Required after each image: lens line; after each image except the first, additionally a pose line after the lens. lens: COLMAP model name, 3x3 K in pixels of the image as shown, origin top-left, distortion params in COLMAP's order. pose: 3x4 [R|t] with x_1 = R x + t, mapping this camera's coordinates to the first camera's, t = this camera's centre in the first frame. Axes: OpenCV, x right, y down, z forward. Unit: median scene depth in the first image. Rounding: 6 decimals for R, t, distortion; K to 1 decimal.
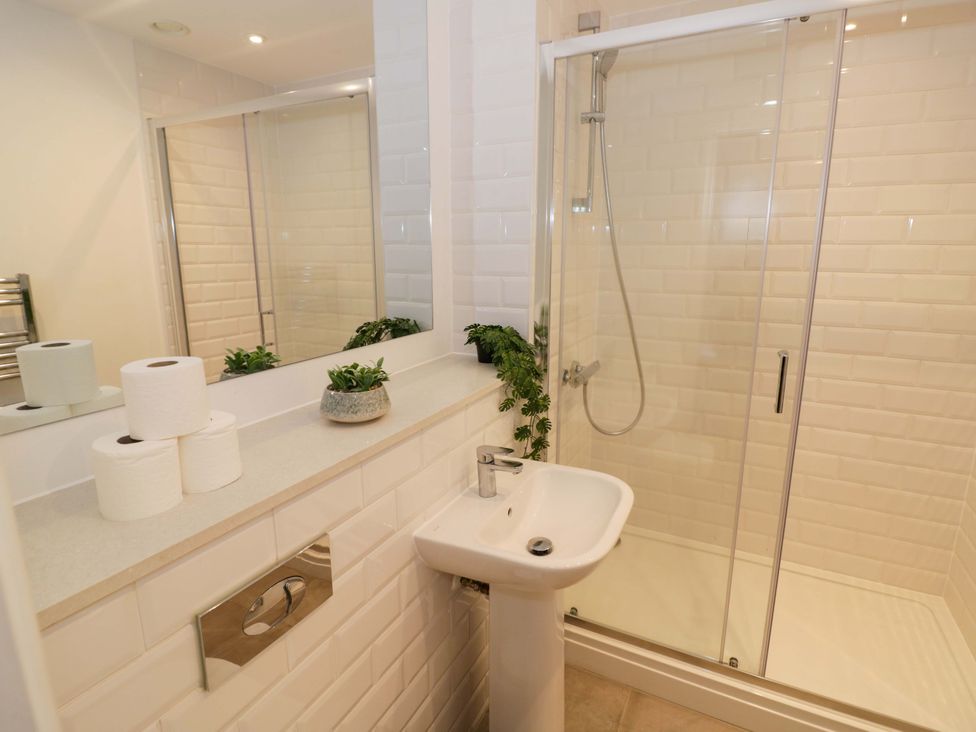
lens RADIAL K [[507.0, 0, 490.0], [0, 507.0, 357.7], [0, 0, 1]] dist [-0.001165, -0.012361]
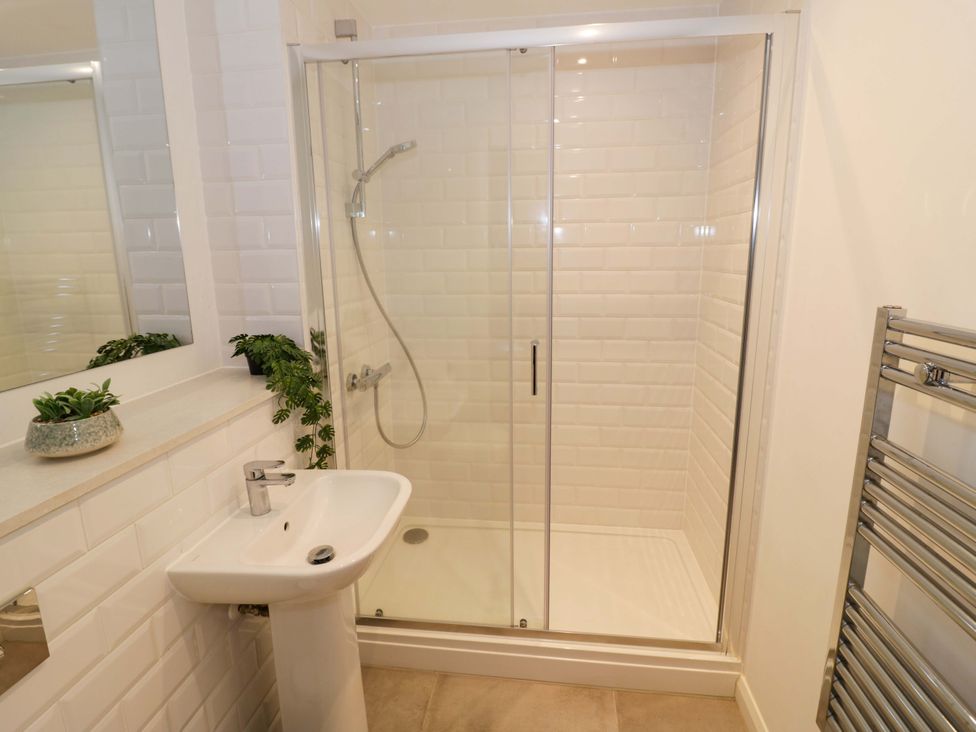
lens RADIAL K [[507.0, 0, 490.0], [0, 507.0, 357.7], [0, 0, 1]] dist [-0.001165, -0.012361]
pose [[0.938680, -0.079360, 0.335533, 0.091265], [0.082270, 0.996595, 0.005557, 0.009807], [-0.334831, 0.022388, 0.942012, -0.039917]]
